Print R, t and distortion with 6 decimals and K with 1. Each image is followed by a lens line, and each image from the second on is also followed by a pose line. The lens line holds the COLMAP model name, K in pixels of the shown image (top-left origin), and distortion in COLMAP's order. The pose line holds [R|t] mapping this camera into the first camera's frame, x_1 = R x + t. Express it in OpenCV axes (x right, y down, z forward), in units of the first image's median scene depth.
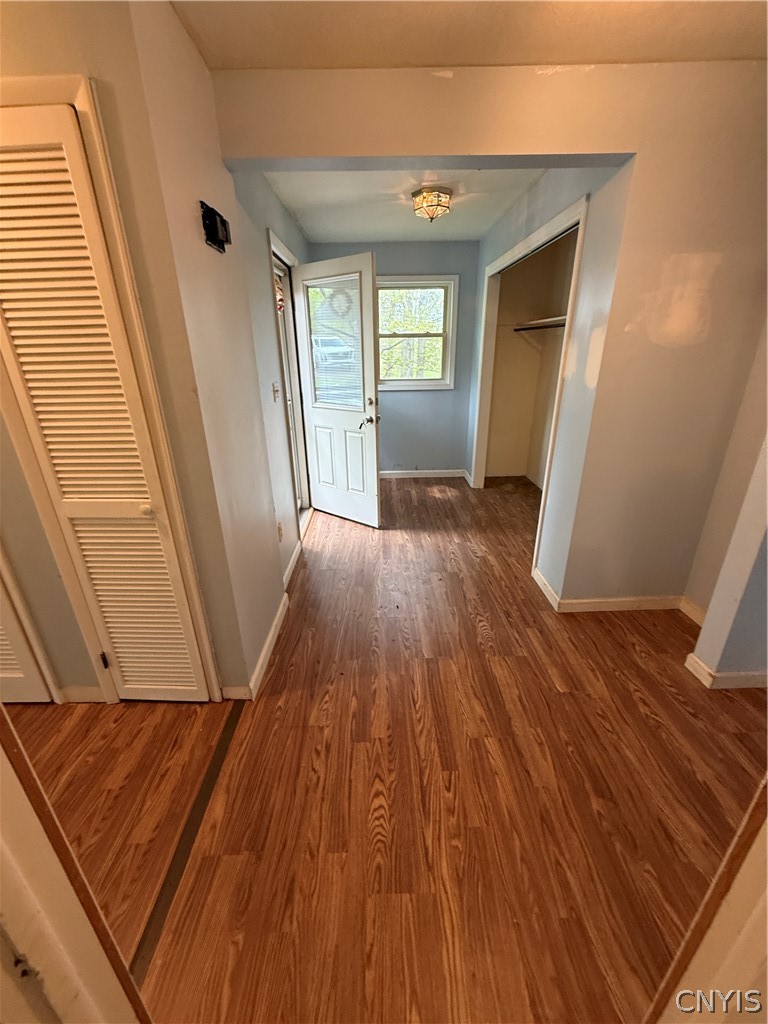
lens RADIAL K [[410.3, 0, 380.9], [0, 410.3, 512.3], [0, 0, 1]] dist [0.002065, 0.001145]
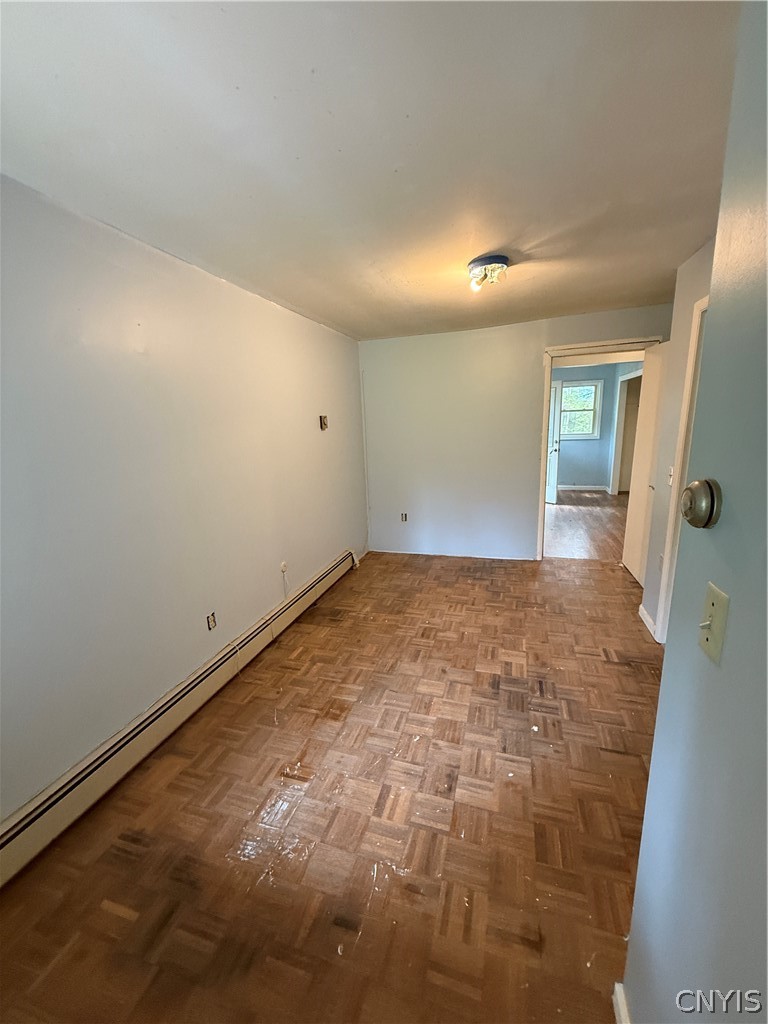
lens RADIAL K [[410.3, 0, 384.9], [0, 410.3, 511.1], [0, 0, 1]] dist [0.002065, 0.001145]
pose [[0.951150, 0.051442, -0.304412, -0.161325], [-0.097666, 0.985518, -0.138620, 0.372157], [0.292873, 0.161580, 0.942400, -0.969380]]
